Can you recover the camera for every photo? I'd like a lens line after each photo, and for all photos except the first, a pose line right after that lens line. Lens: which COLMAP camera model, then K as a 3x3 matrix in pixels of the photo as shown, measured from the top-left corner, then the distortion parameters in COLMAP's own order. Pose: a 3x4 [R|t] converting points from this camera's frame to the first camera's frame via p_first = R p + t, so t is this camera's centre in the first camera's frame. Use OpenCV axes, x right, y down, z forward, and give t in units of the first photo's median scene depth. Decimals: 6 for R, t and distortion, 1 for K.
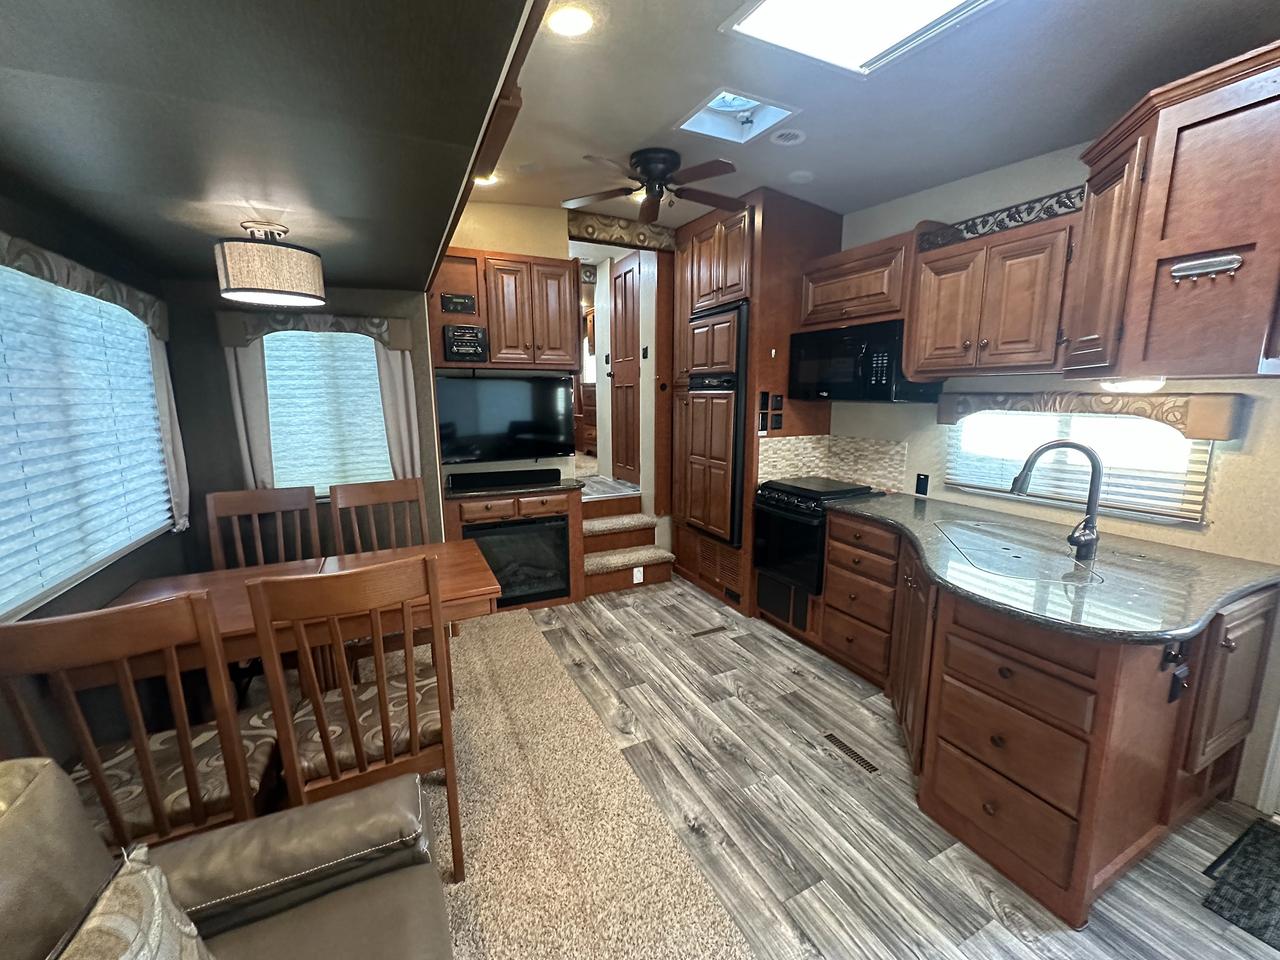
lens RADIAL K [[510.4, 0, 641.3], [0, 510.4, 485.1], [0, 0, 1]] dist [-0.003762, 0.000392]
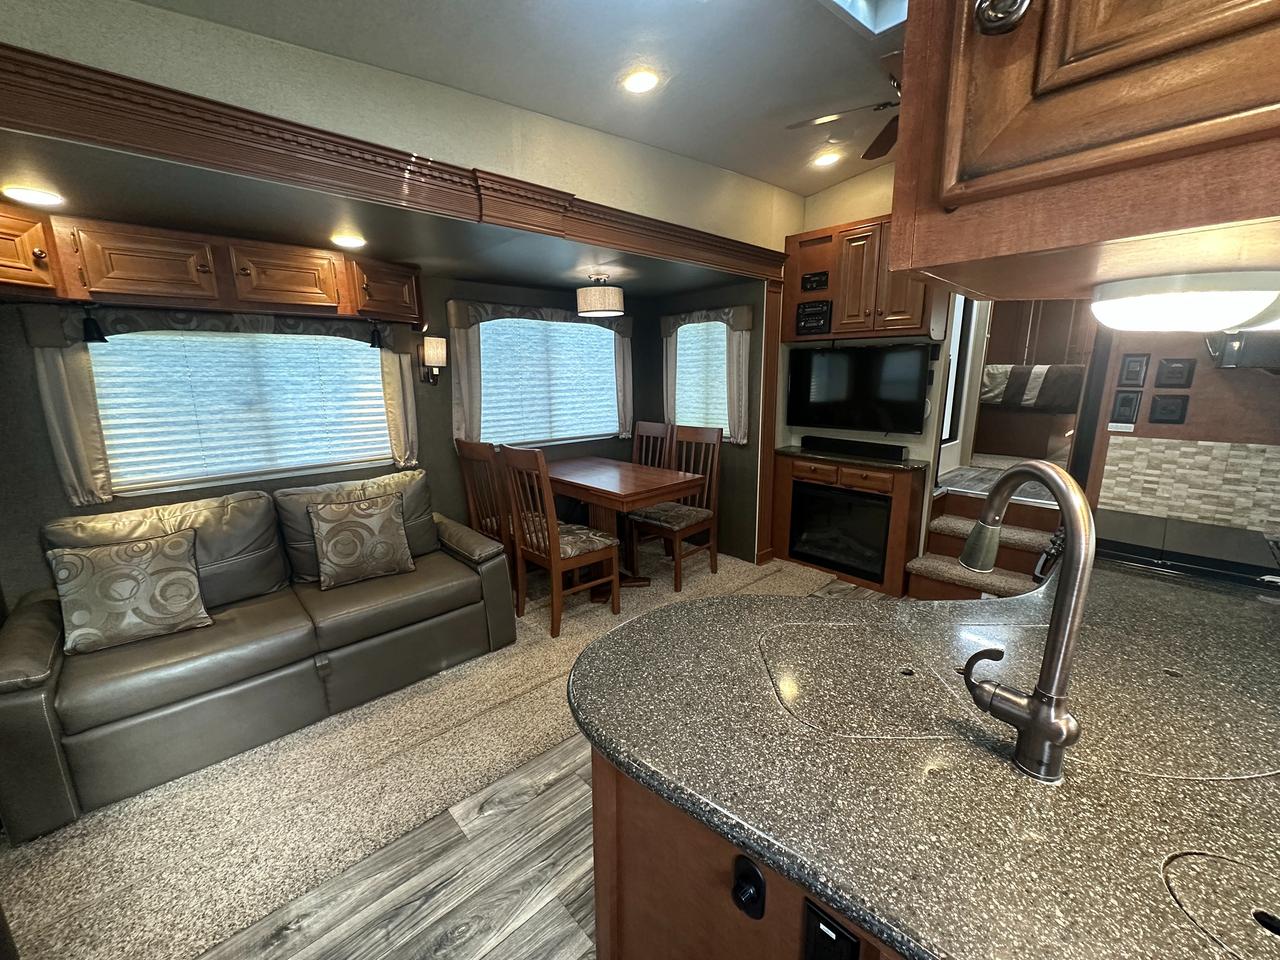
lens RADIAL K [[510.4, 0, 644.8], [0, 510.4, 488.0], [0, 0, 1]] dist [-0.003762, 0.000392]
pose [[0.291756, 0.214349, -0.932166, 1.244899], [-0.157218, 0.972058, 0.174315, -0.101393], [0.943484, 0.095696, 0.317303, 0.642121]]
